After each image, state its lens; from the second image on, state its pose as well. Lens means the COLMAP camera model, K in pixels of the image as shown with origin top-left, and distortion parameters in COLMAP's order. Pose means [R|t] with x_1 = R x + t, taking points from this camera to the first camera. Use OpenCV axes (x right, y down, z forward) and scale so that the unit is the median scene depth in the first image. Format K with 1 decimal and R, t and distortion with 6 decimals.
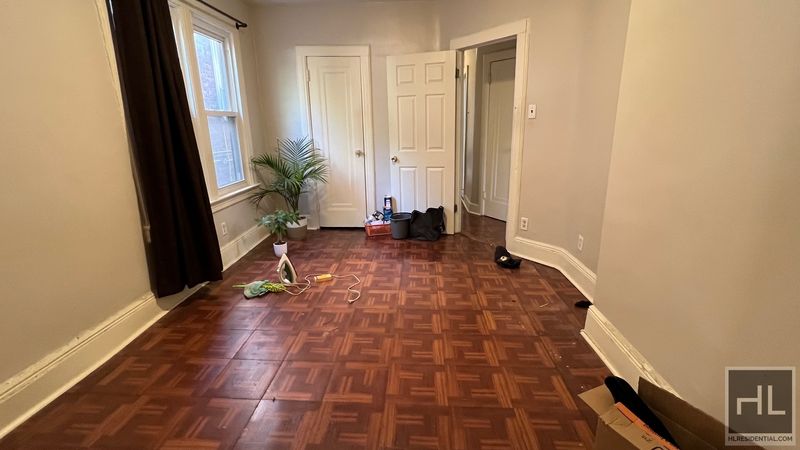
lens RADIAL K [[363.2, 0, 400.0], [0, 363.2, 225.0], [0, 0, 1]] dist [0.000351, 0.000013]
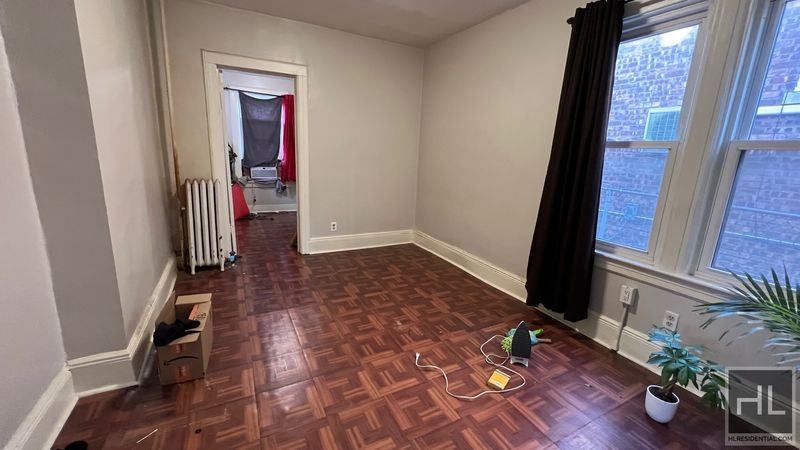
lens RADIAL K [[320.1, 0, 399.3], [0, 320.1, 221.7], [0, 0, 1]] dist [-0.000375, -0.000166]
pose [[-0.860283, 0.094695, -0.500945, 0.263753], [-0.161474, 0.881400, 0.443915, -0.420103], [0.483570, 0.462782, -0.742963, 1.444909]]
